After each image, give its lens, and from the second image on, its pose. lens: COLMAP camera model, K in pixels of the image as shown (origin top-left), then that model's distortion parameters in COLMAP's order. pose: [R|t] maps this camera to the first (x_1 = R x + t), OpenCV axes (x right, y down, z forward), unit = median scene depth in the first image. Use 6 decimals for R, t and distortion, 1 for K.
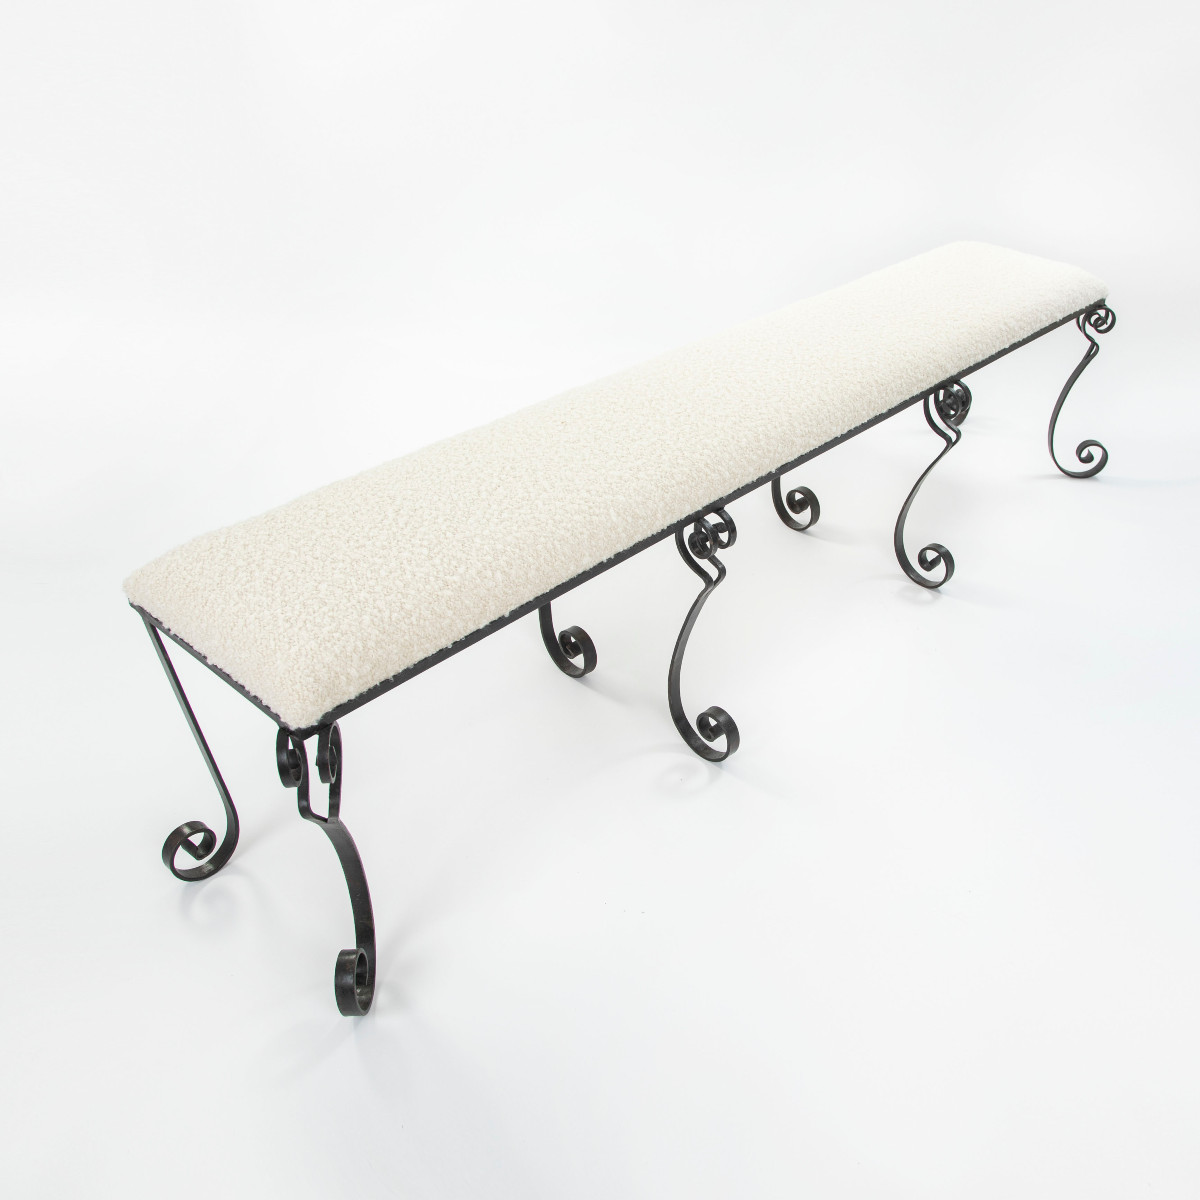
lens RADIAL K [[1038.9, 0, 605.9], [0, 1038.9, 601.1], [0, 0, 1]] dist [-0.117320, -0.009255]
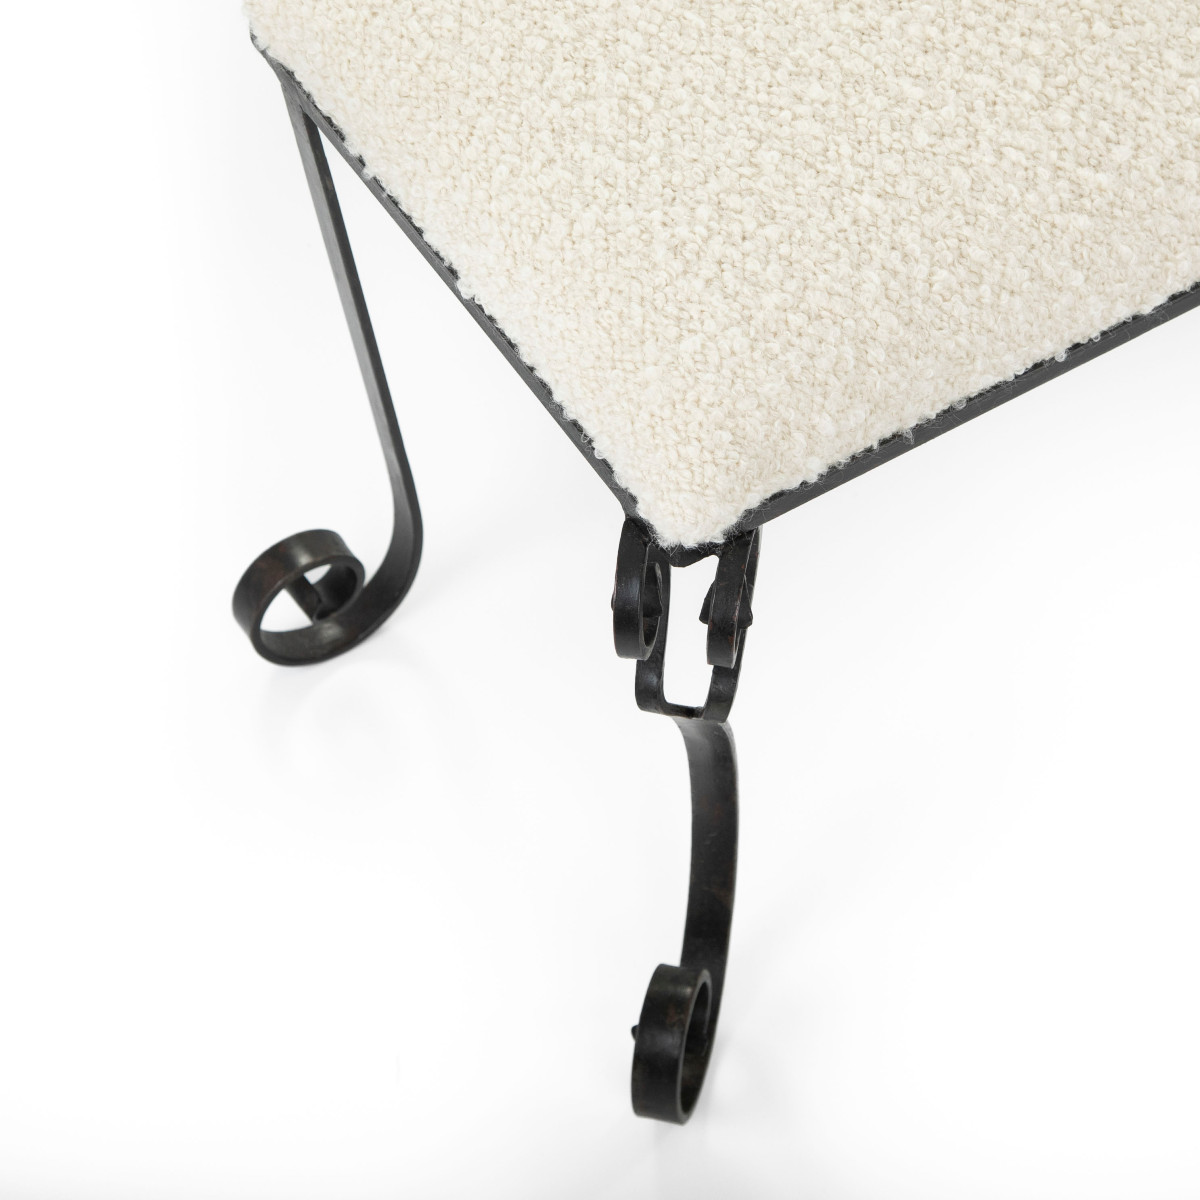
lens RADIAL K [[3030.1, 0, 598.1], [0, 3030.1, 598.1], [0, 0, 1]] dist [-0.084045, 0.000000]
pose [[0.957997, 0.202527, -0.203039, -0.067977], [-0.131510, 0.939417, 0.316545, -0.213060], [0.254847, -0.276548, 0.926593, -0.135943]]
